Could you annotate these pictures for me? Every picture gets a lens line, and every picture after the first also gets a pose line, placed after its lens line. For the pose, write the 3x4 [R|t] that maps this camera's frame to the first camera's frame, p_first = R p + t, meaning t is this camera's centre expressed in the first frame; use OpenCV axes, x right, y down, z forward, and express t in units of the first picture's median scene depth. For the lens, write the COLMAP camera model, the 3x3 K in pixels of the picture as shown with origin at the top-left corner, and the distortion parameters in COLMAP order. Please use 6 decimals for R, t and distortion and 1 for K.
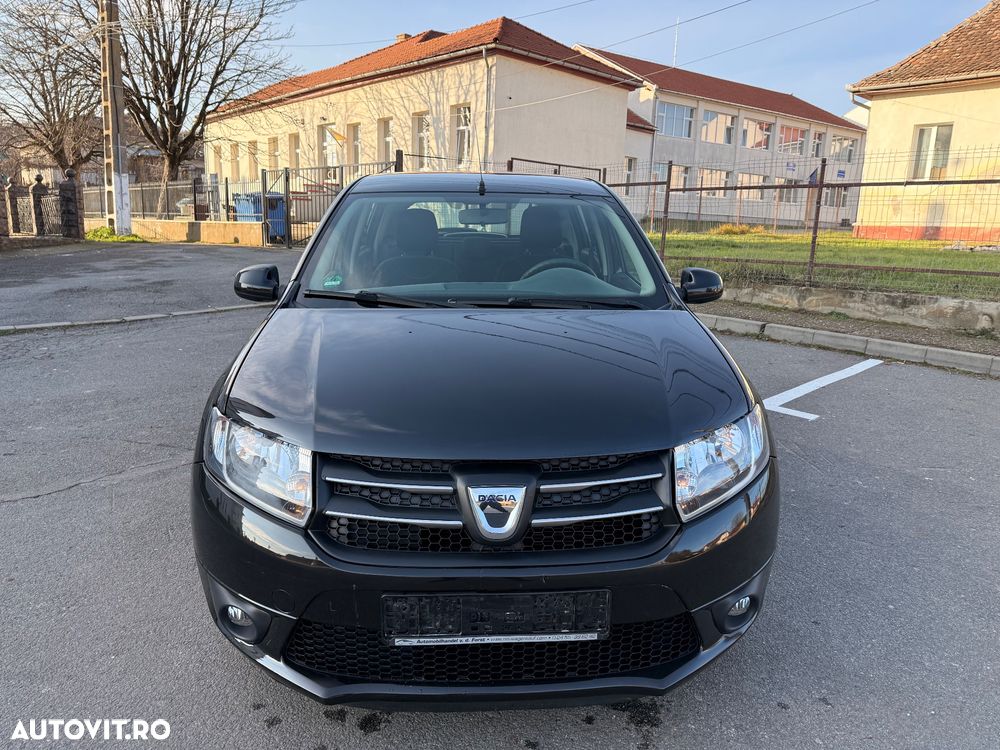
lens RADIAL K [[701.2, 0, 502.7], [0, 701.2, 377.7], [0, 0, 1]] dist [0.030044, -0.035705]
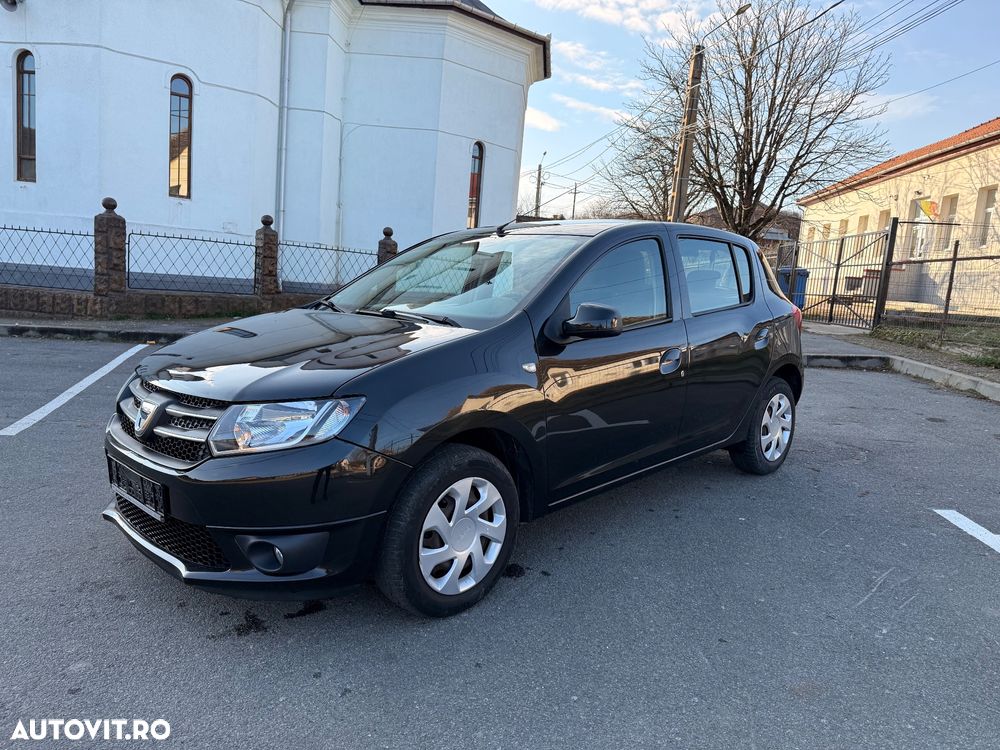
lens RADIAL K [[701.2, 0, 500.2], [0, 701.2, 373.9], [0, 0, 1]] dist [0.030044, -0.035705]
pose [[0.677241, 0.114822, -0.726746, 0.155485], [-0.198326, 0.979676, -0.030033, -0.000768], [0.708527, 0.164472, 0.686249, 0.045721]]
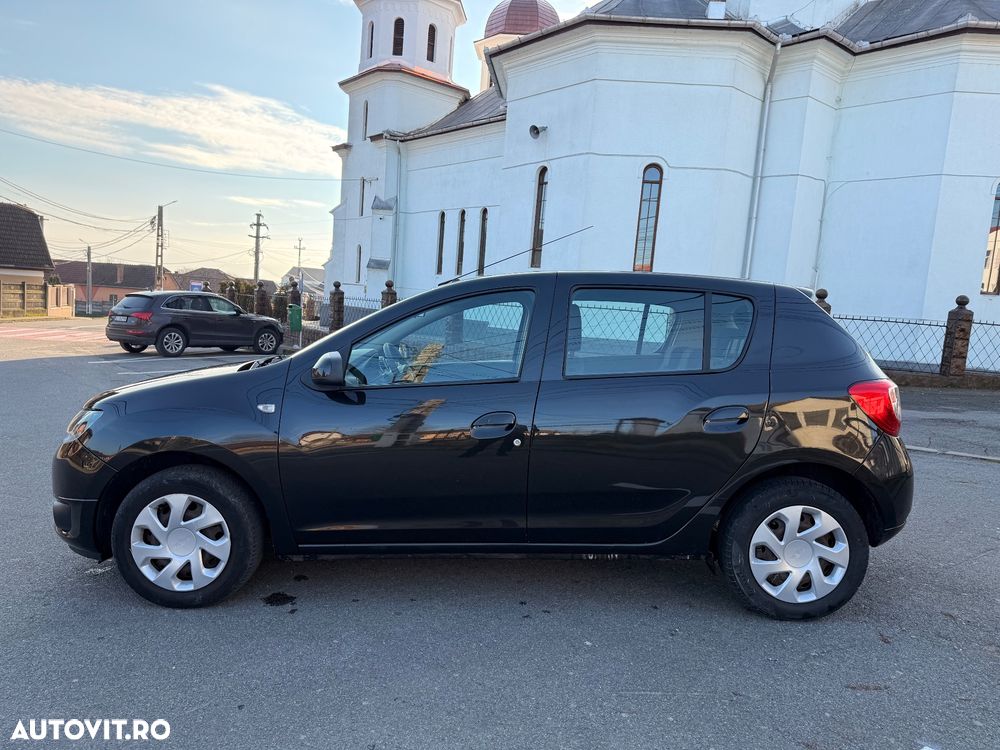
lens RADIAL K [[701.2, 0, 499.1], [0, 701.2, 374.4], [0, 0, 1]] dist [0.030044, -0.035705]
pose [[-0.045628, 0.059726, -0.997171, 0.215881], [-0.272095, 0.959726, 0.069933, -0.044546], [0.961188, 0.274517, -0.027539, 0.217498]]
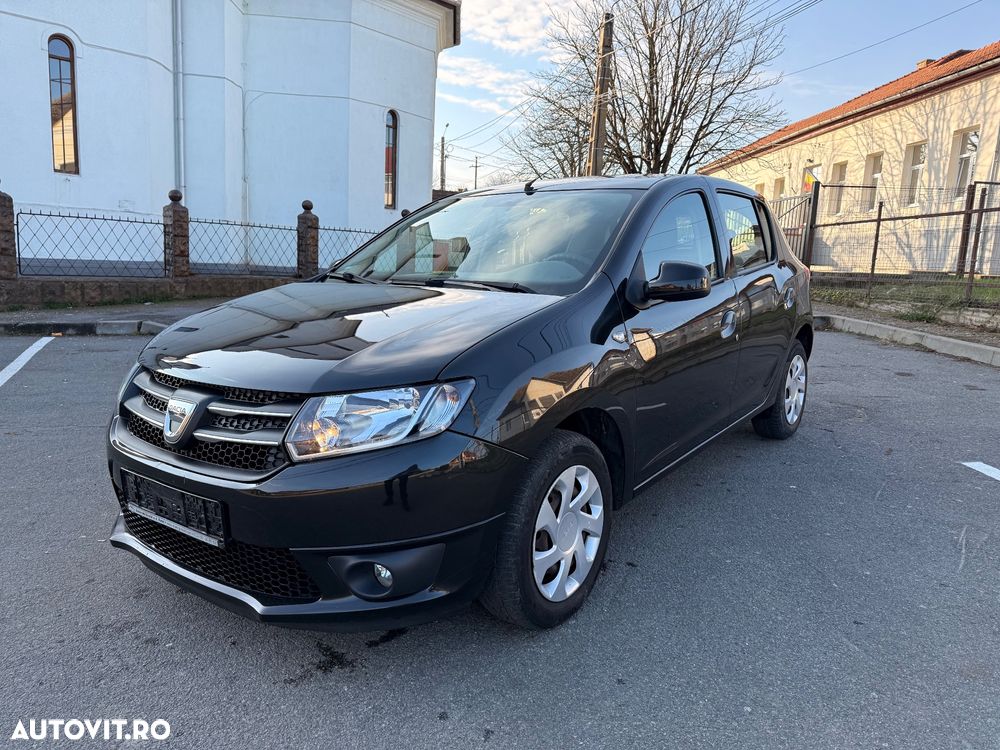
lens RADIAL K [[701.2, 0, 502.3], [0, 701.2, 373.6], [0, 0, 1]] dist [0.030044, -0.035705]
pose [[0.773932, 0.100726, -0.625207, 0.114695], [-0.145387, 0.989160, -0.020609, 0.005312], [0.616354, 0.106847, 0.780187, 0.036118]]
